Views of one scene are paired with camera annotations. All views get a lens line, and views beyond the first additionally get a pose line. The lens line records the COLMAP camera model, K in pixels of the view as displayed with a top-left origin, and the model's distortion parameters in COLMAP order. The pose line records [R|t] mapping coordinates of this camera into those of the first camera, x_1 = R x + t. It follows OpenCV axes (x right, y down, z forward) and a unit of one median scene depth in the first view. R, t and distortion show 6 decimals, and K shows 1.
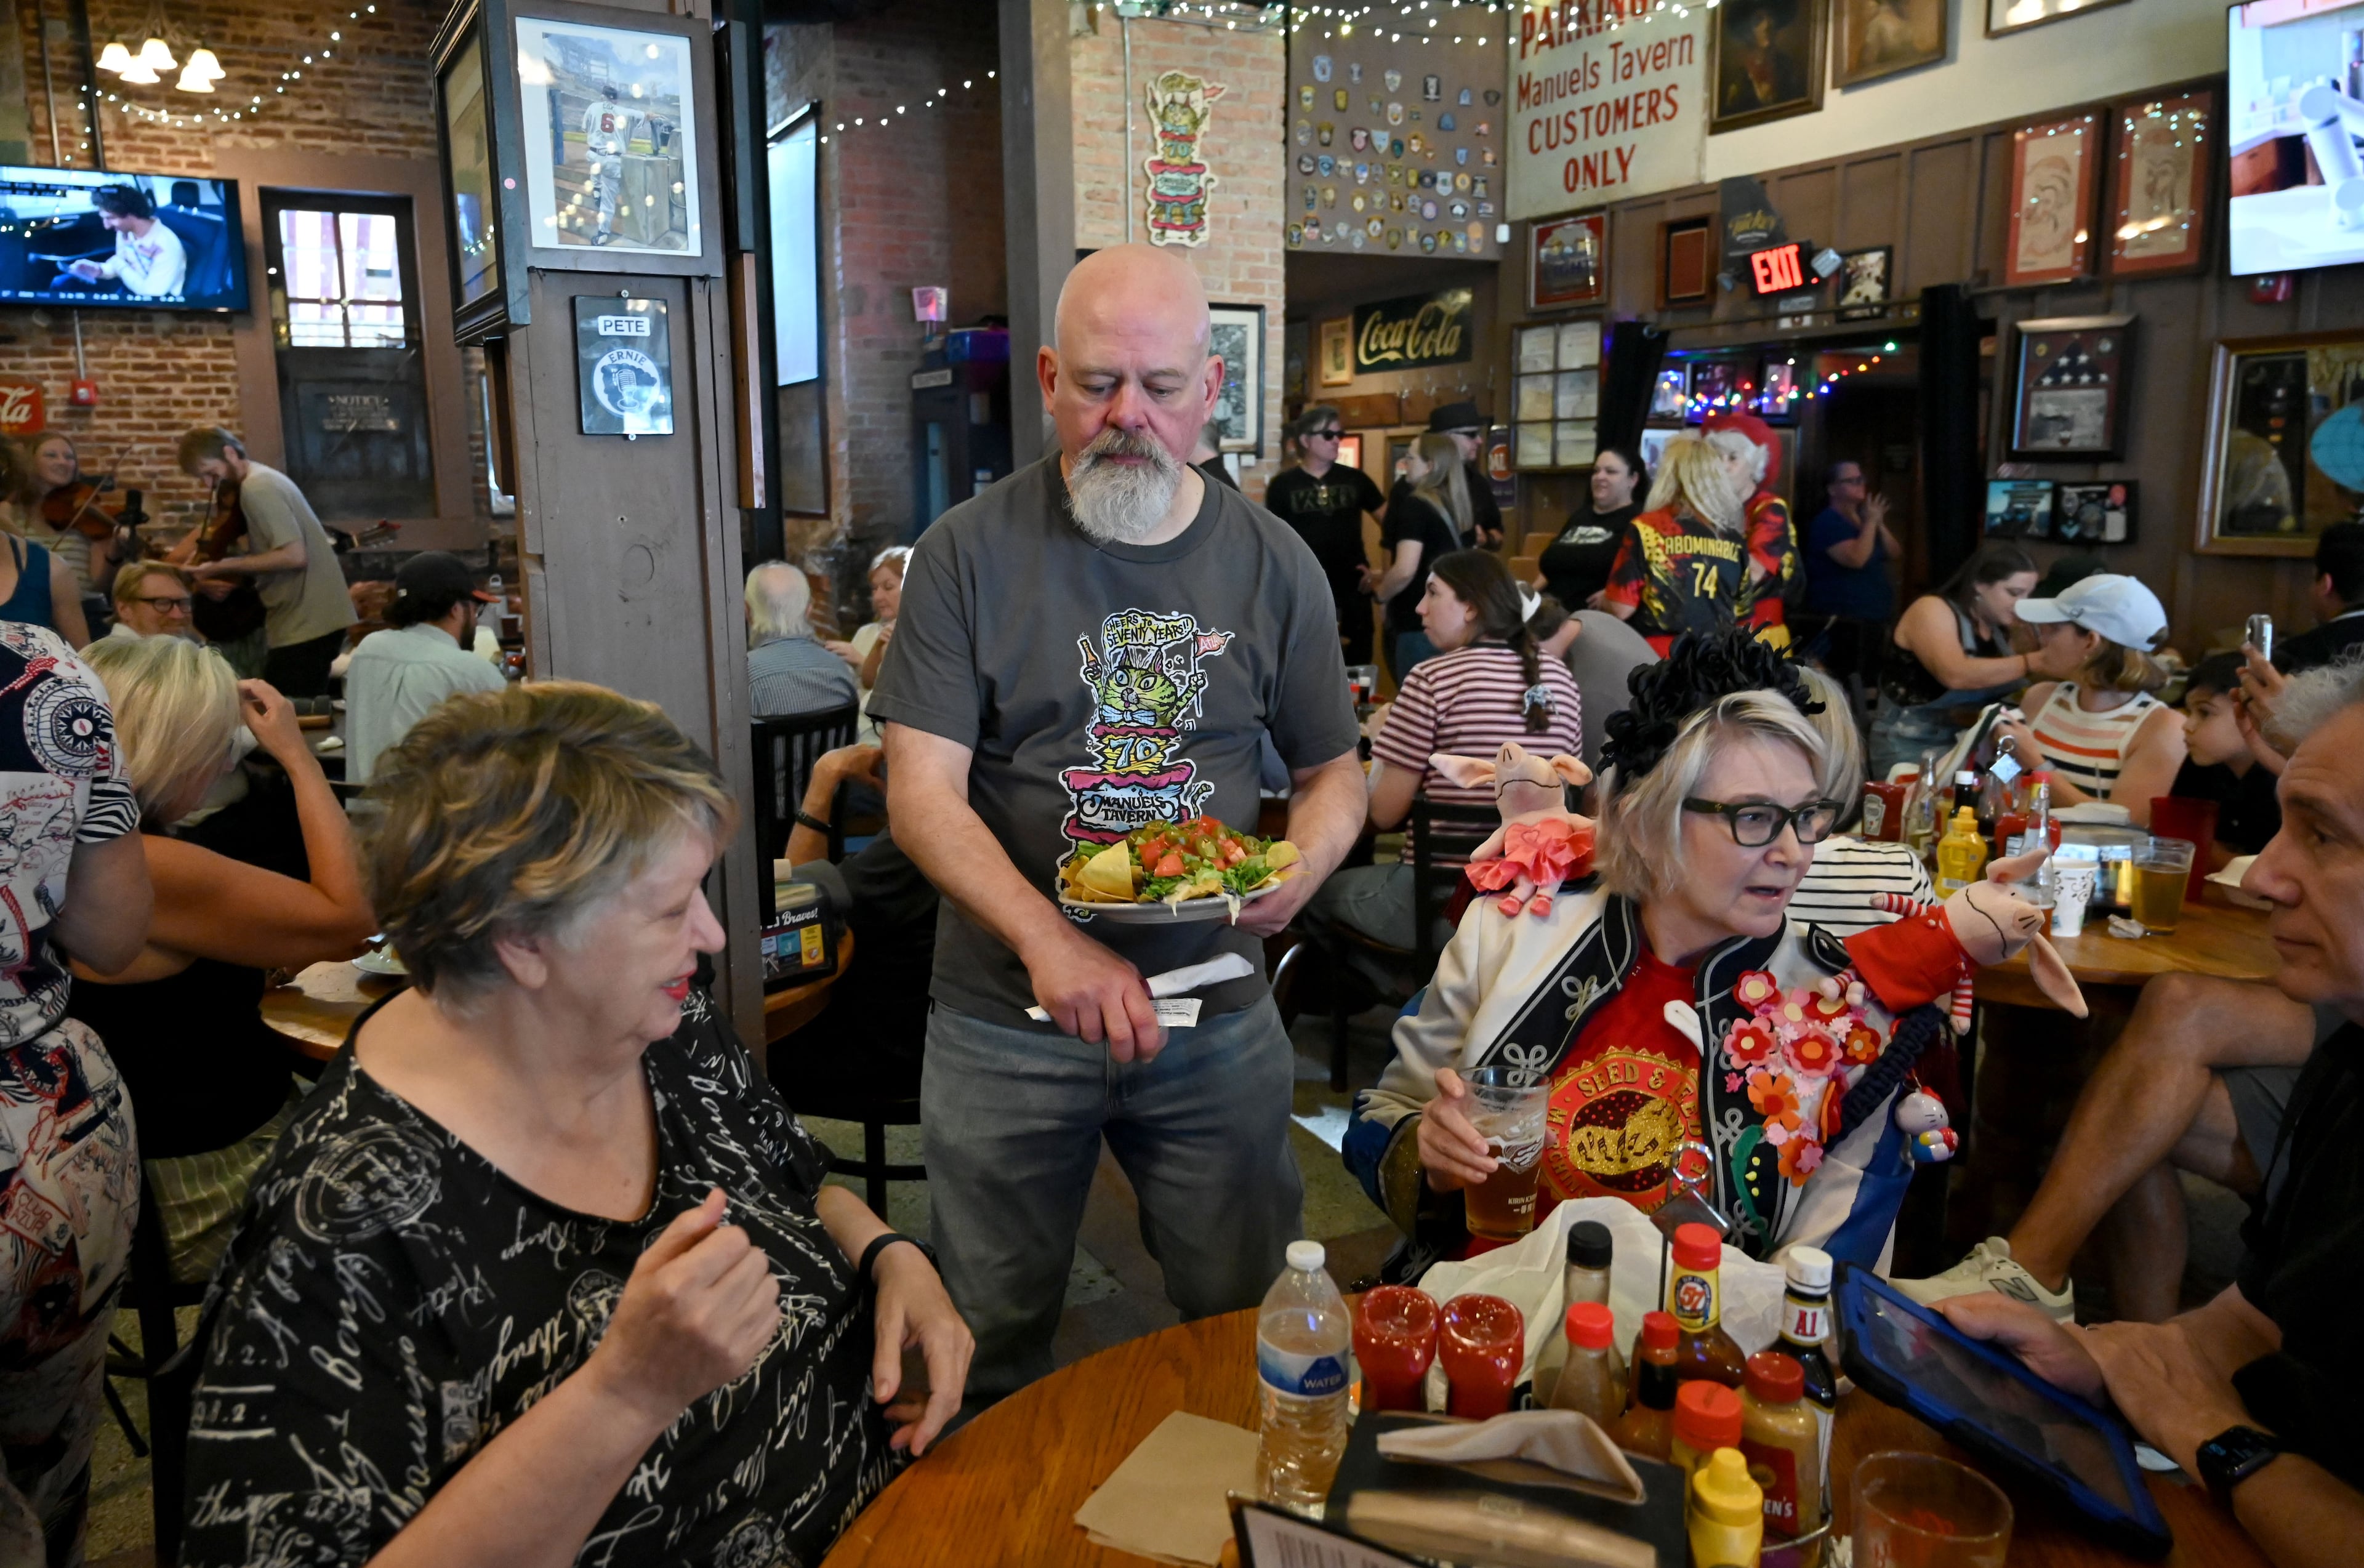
lens RADIAL K [[1627.1, 0, 1117.8], [0, 1627.1, 771.8], [0, 0, 1]] dist [-0.004067, 0.002960]
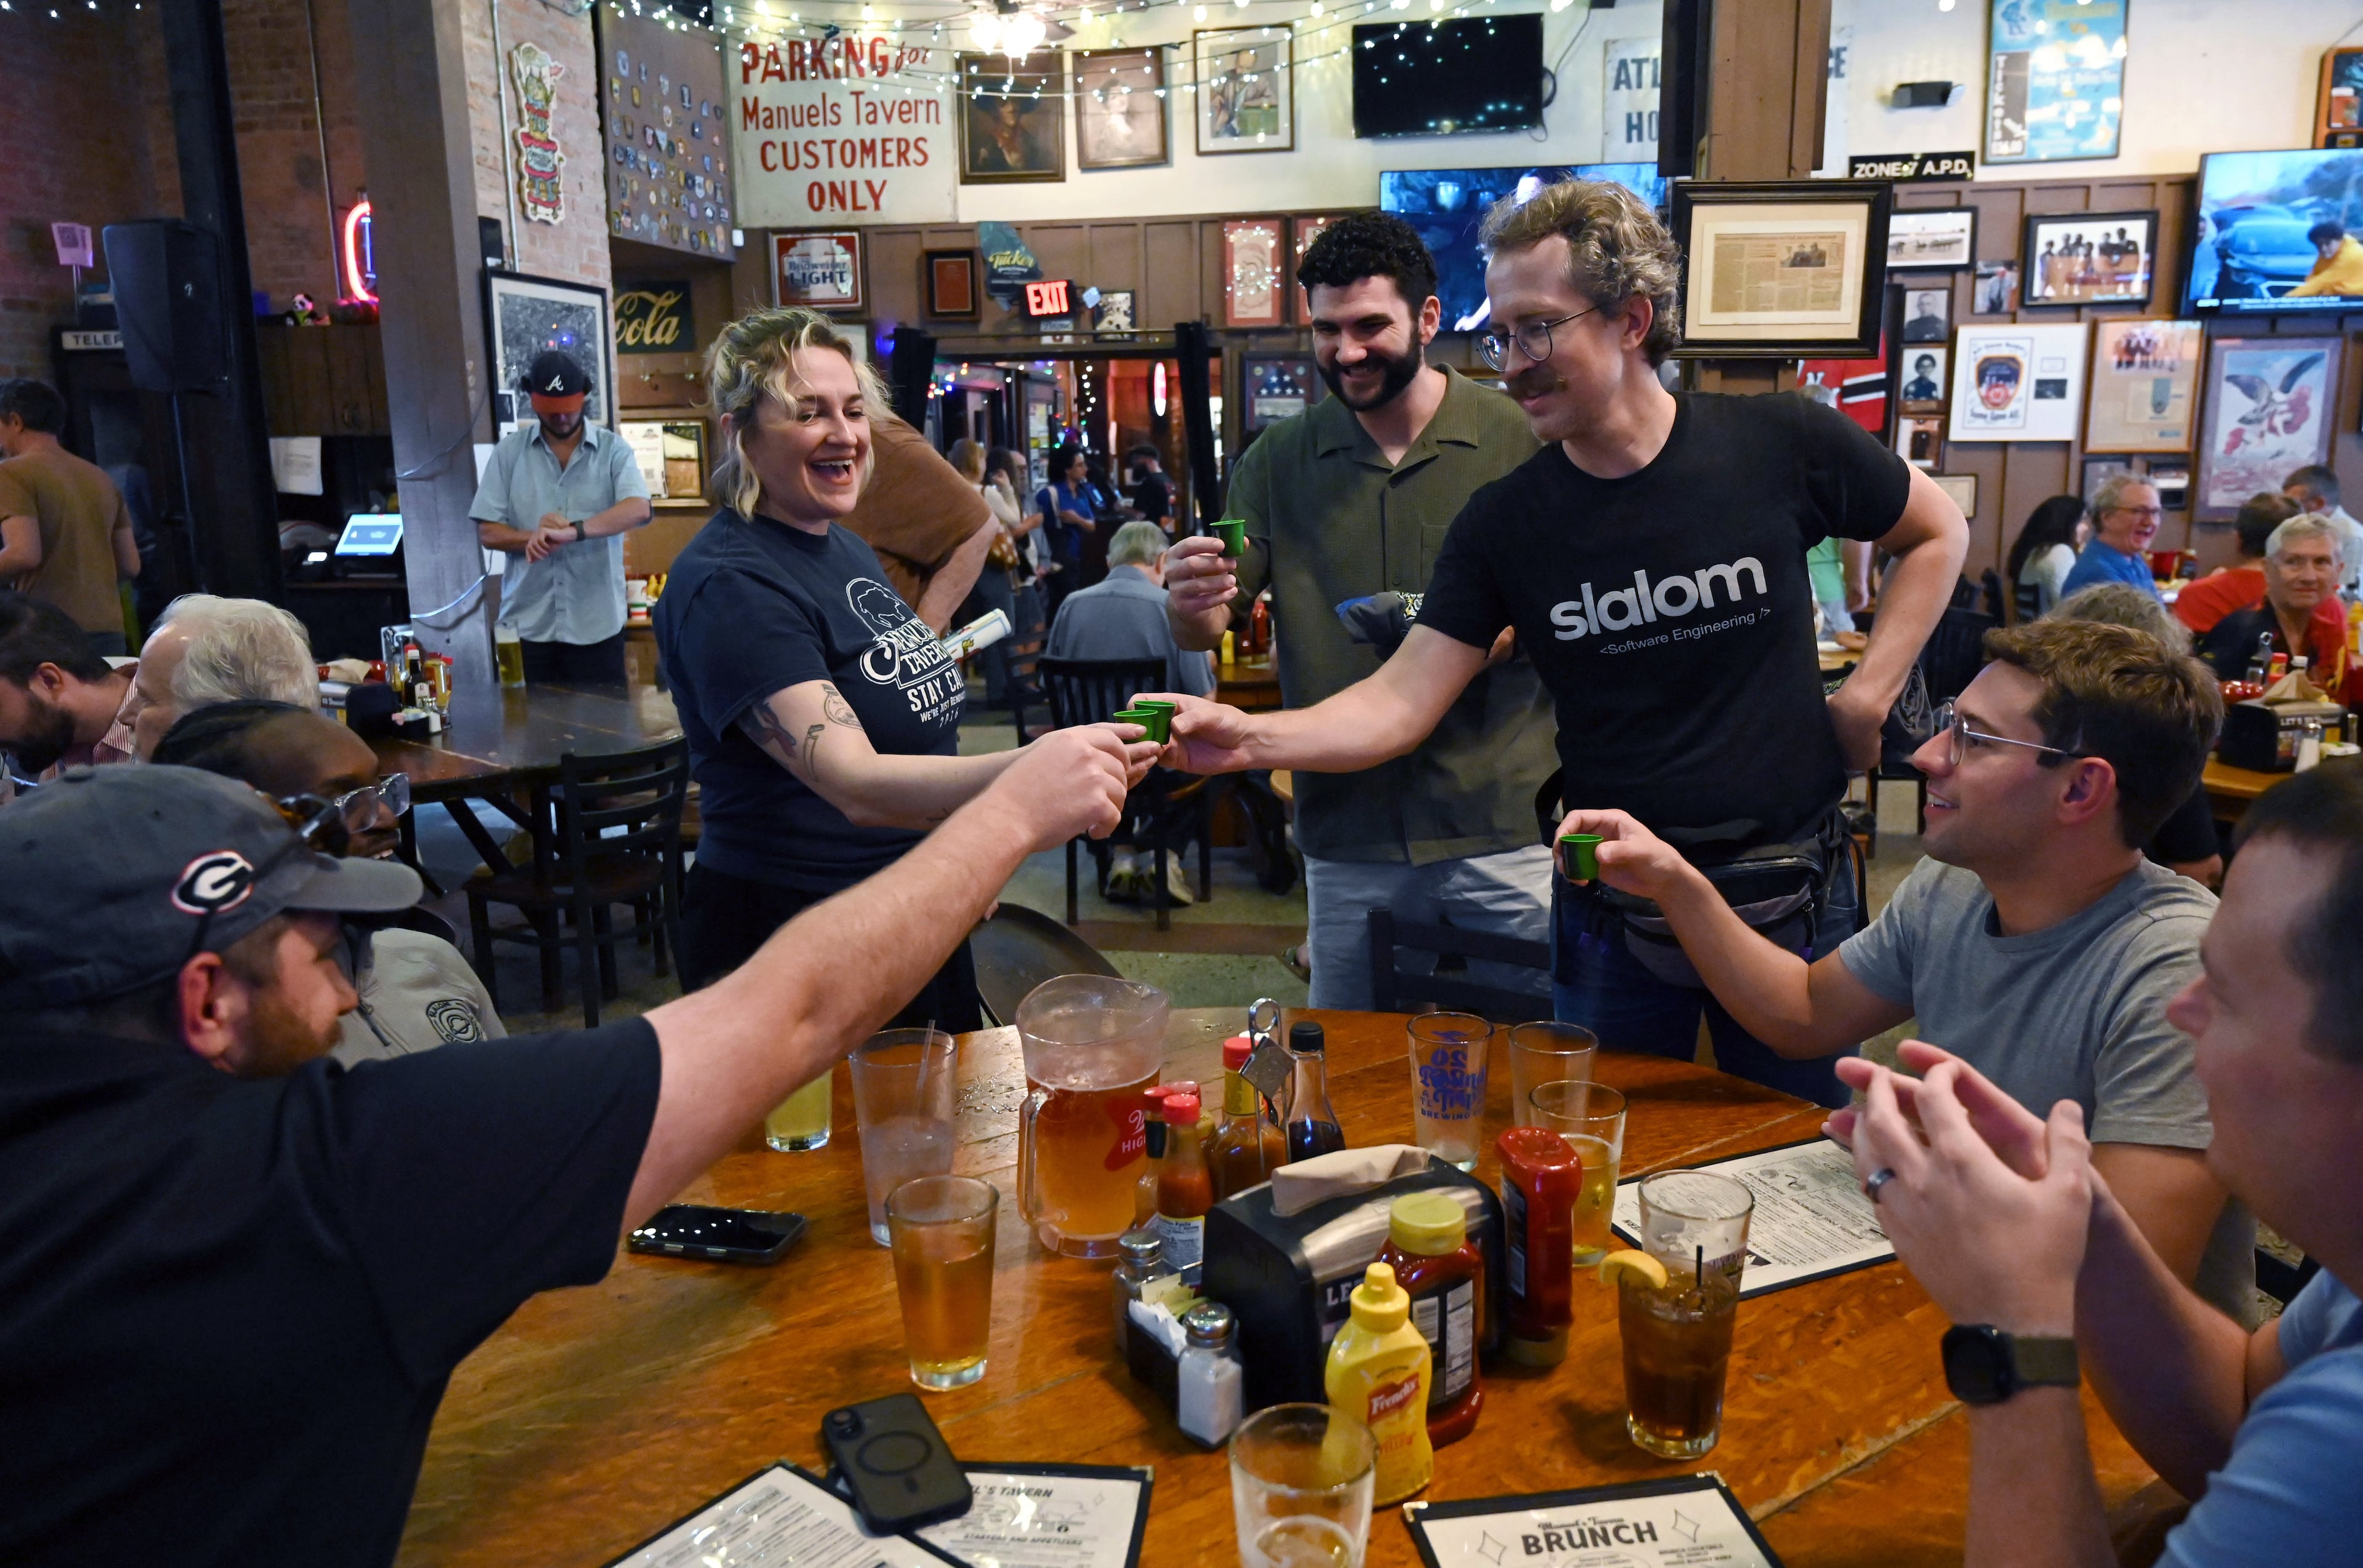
lens RADIAL K [[1663.1, 0, 1215.2], [0, 1663.1, 762.9], [0, 0, 1]] dist [-0.003145, 0.000987]
pose [[0.595013, -0.144250, 0.790665, -0.551020], [0.148652, 0.986541, 0.068118, -0.009284], [-0.789849, 0.077002, 0.608448, 0.092544]]
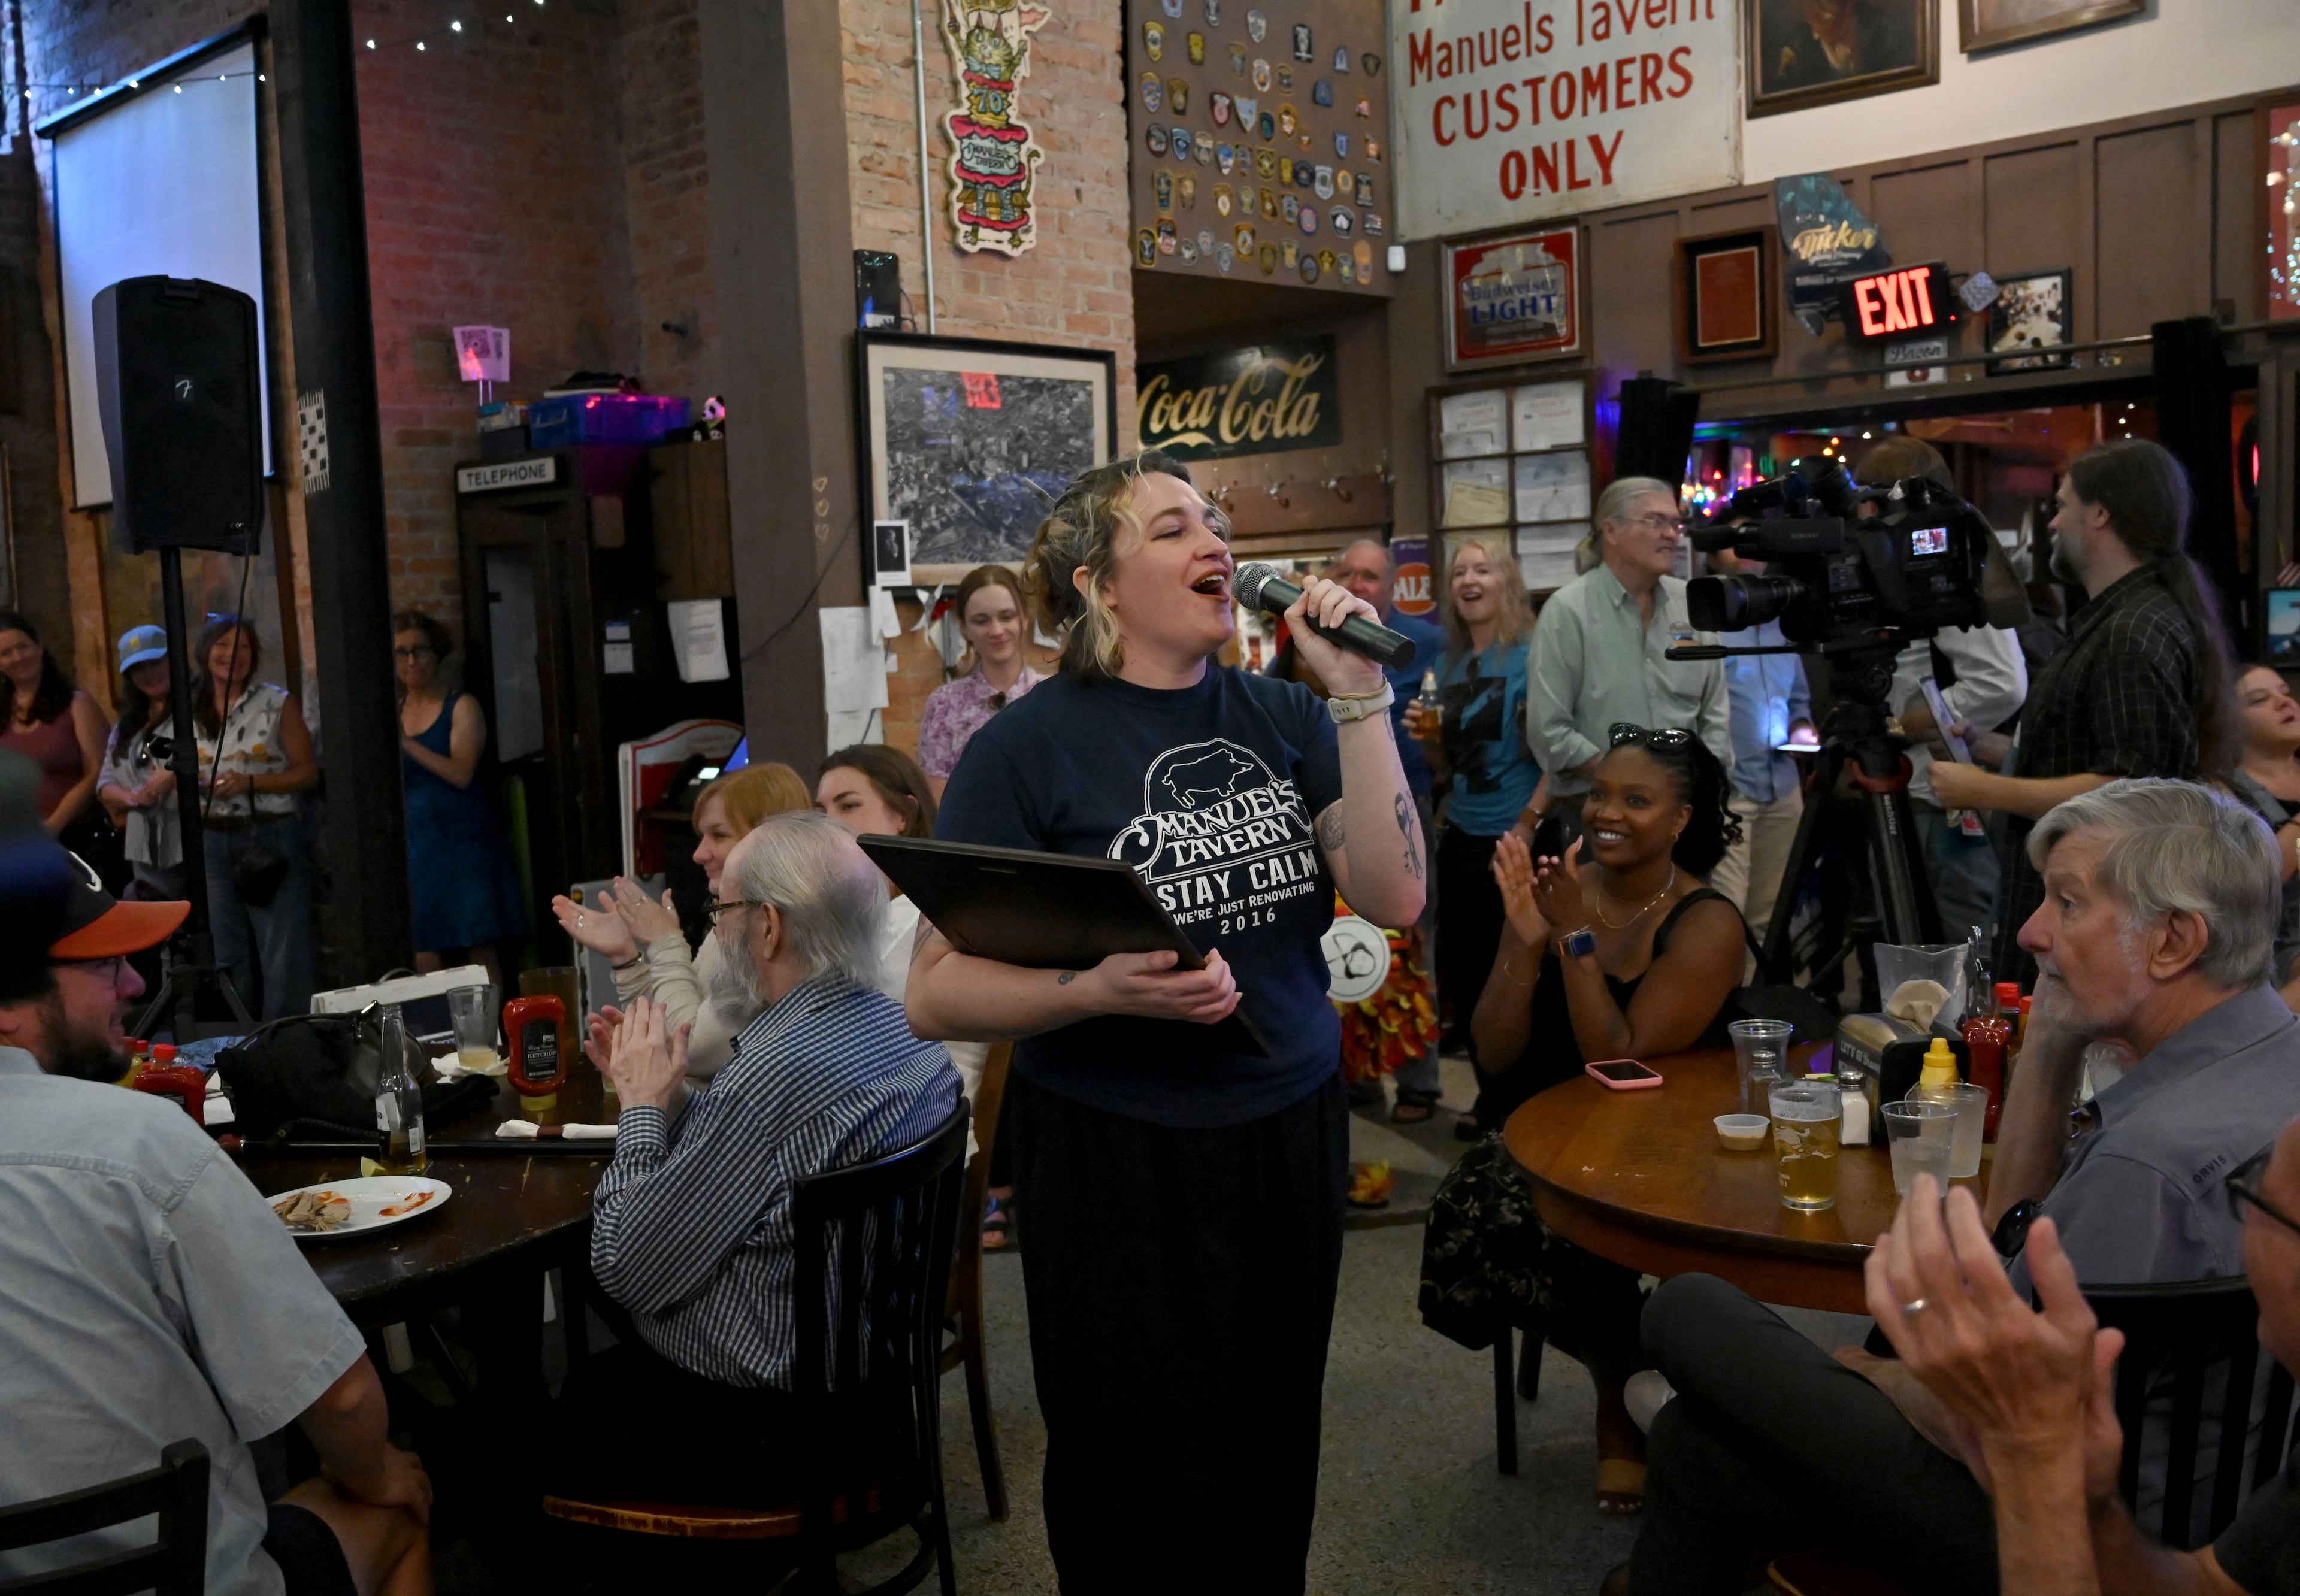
lens RADIAL K [[2118.8, 0, 1150.0], [0, 2118.8, 798.0], [0, 0, 1]] dist [0.003205, -0.003639]
pose [[0.937615, -0.057280, 0.342925, -0.191624], [0.091246, 0.992302, -0.083734, -0.044432], [-0.335489, 0.109801, 0.935623, 0.244176]]
